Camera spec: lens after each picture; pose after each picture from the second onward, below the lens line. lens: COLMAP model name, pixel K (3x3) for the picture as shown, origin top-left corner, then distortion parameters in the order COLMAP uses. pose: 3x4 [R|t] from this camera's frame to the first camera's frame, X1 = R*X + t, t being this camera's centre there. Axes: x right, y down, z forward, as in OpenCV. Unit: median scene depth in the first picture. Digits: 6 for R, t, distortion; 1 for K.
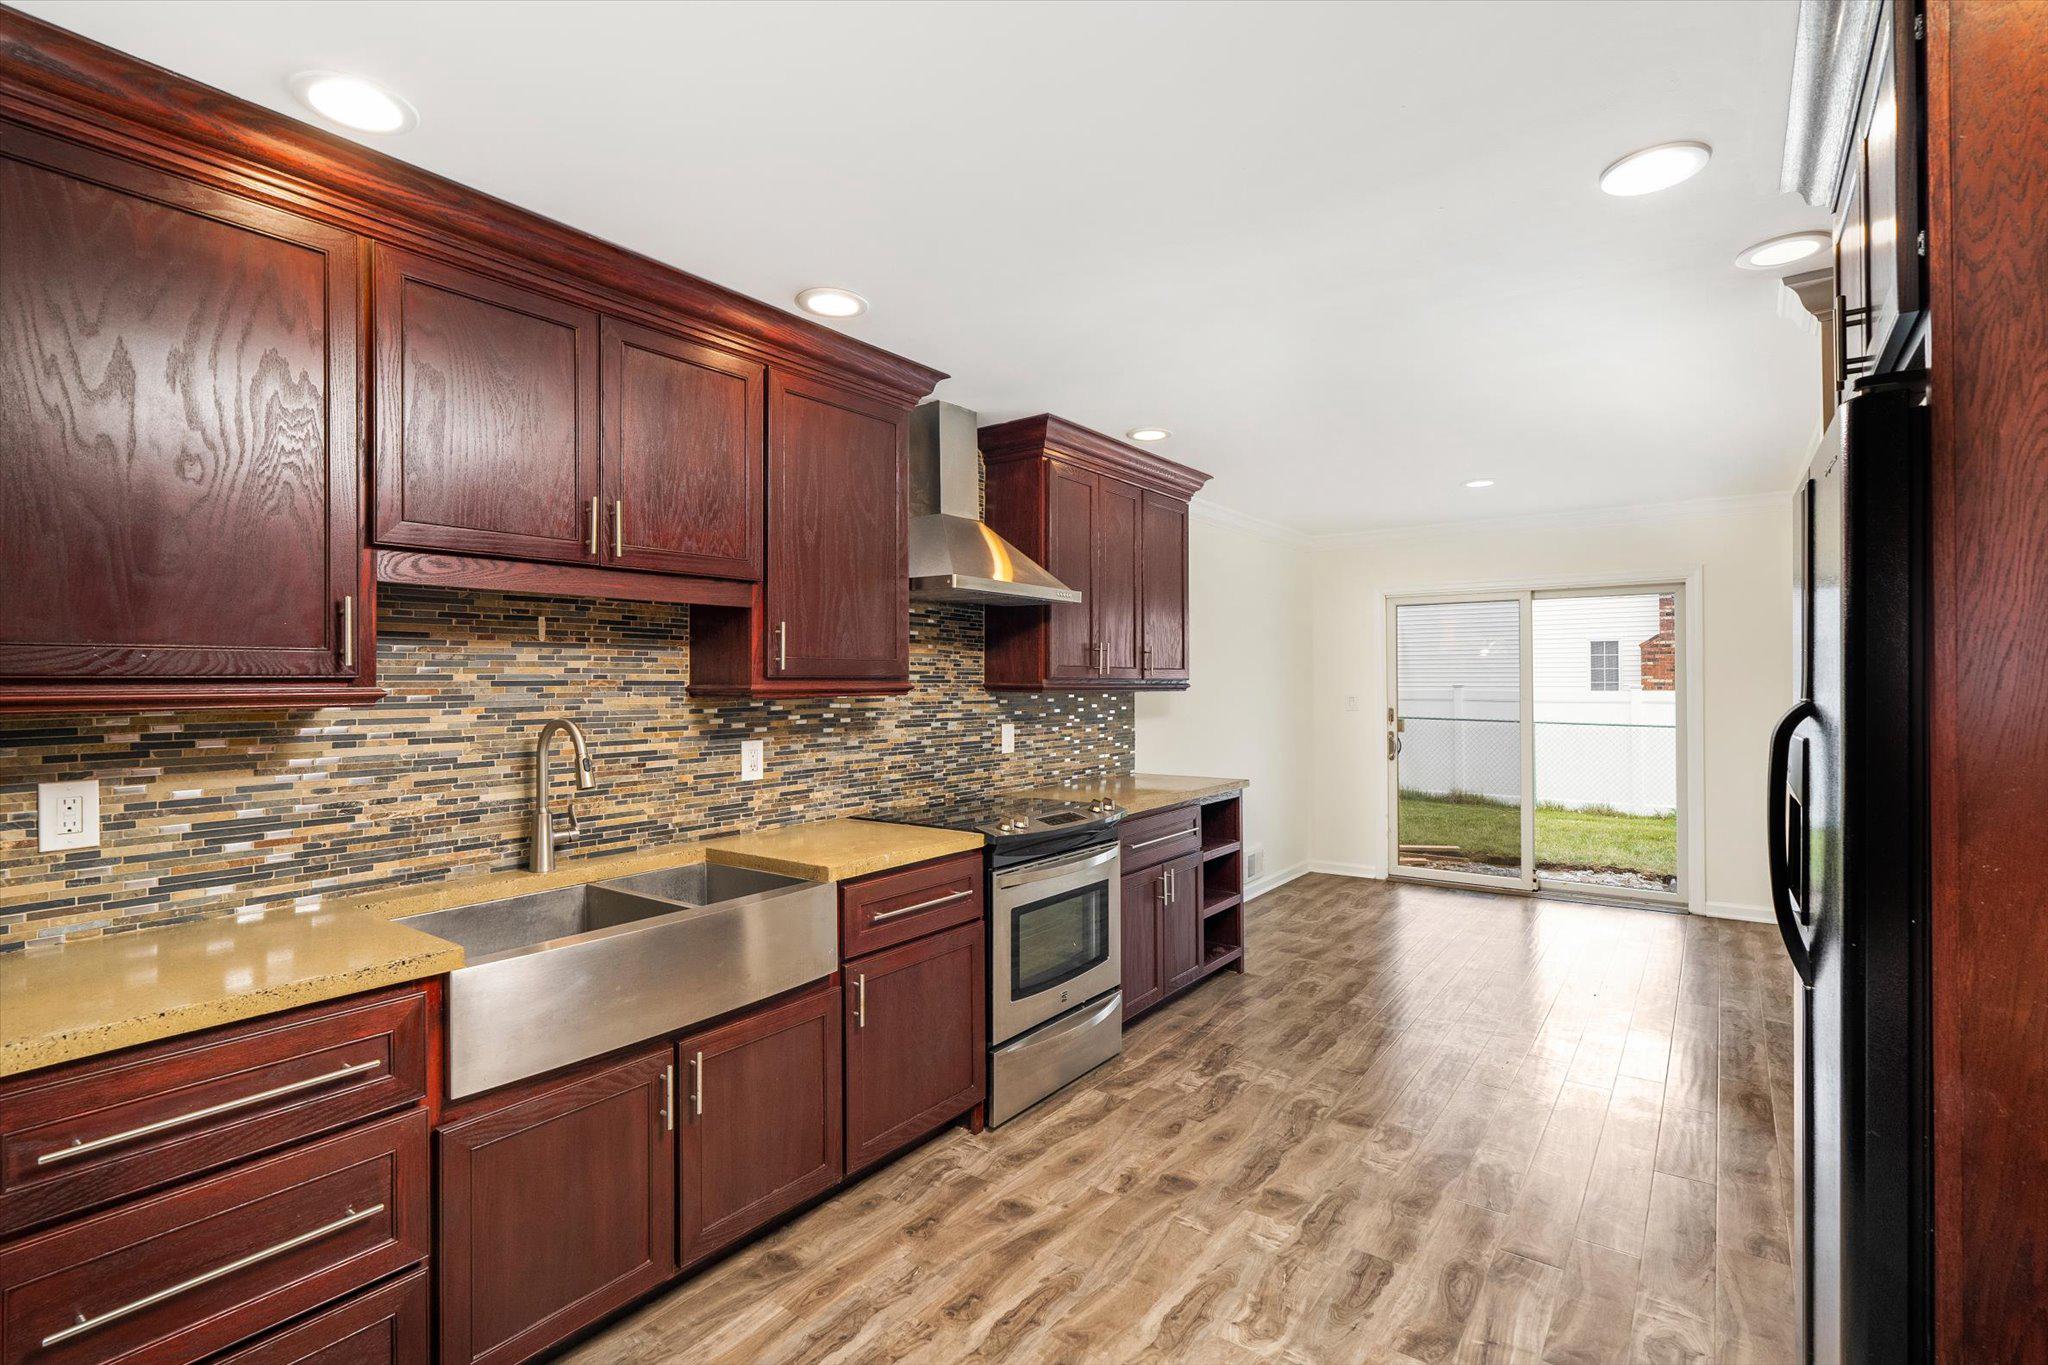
lens RADIAL K [[954.2, 0, 1025.1], [0, 954.2, 688.2], [0, 0, 1]] dist [0.000121, 0.001010]
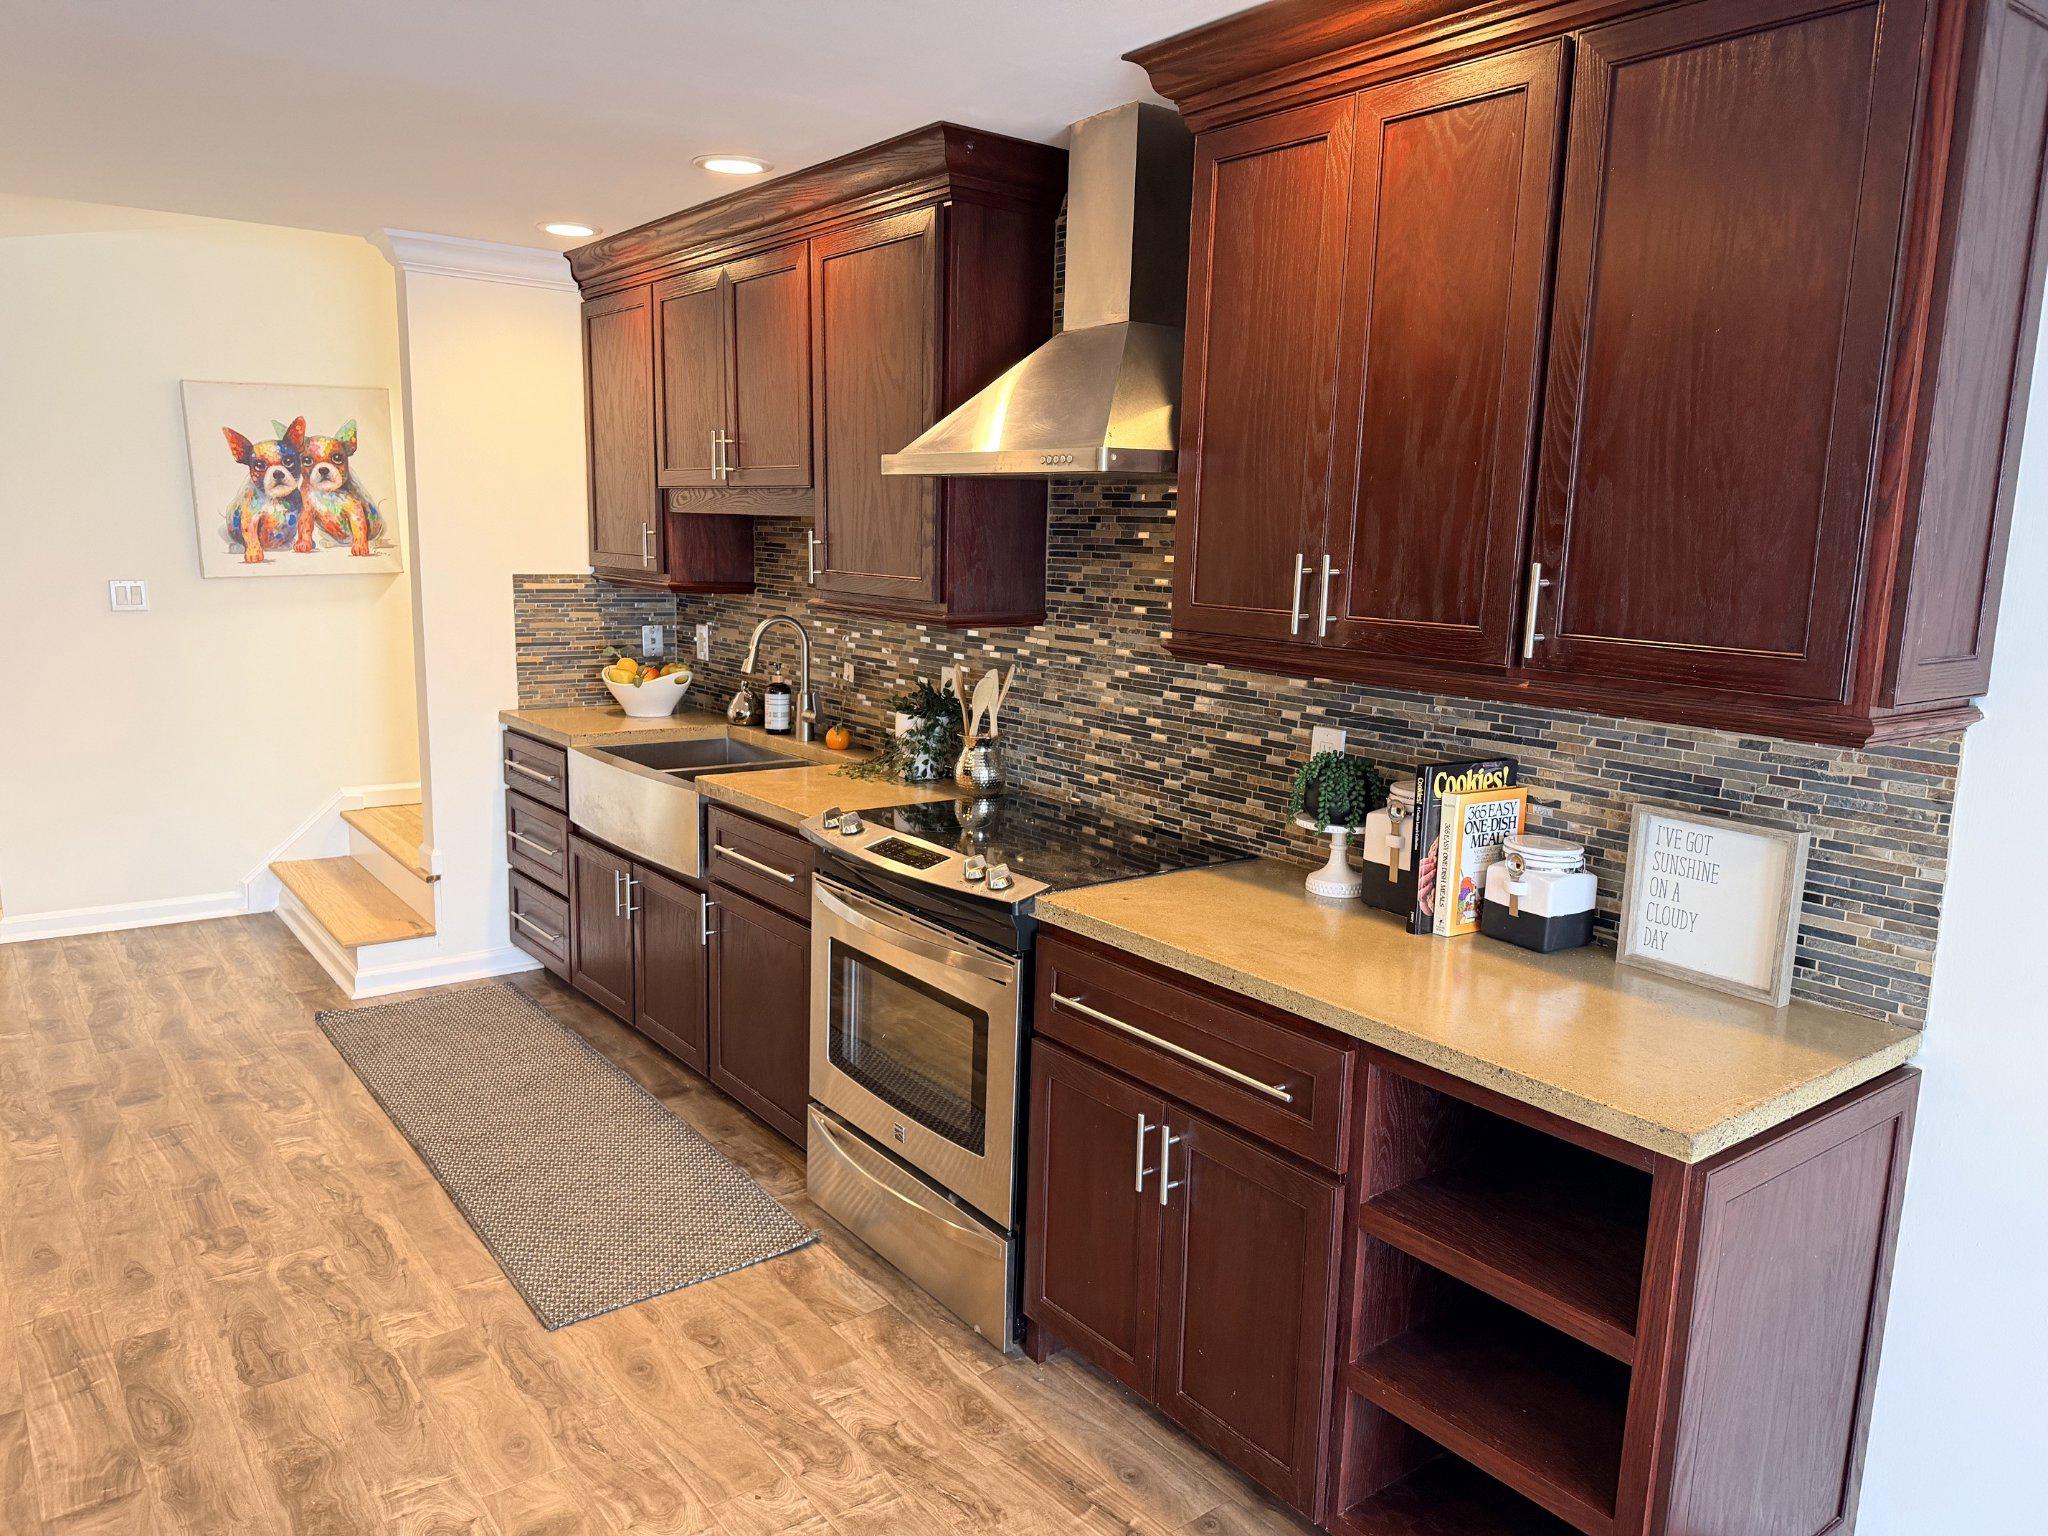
lens RADIAL K [[1422.1, 0, 1022.3], [0, 1422.1, 756.7], [0, 0, 1]] dist [0.006400, -0.012555]
pose [[-0.272076, 0.150544, -0.950427, 0.828665], [-0.032040, 0.985722, 0.165307, -0.071227], [0.961742, 0.075428, -0.263367, 1.255876]]
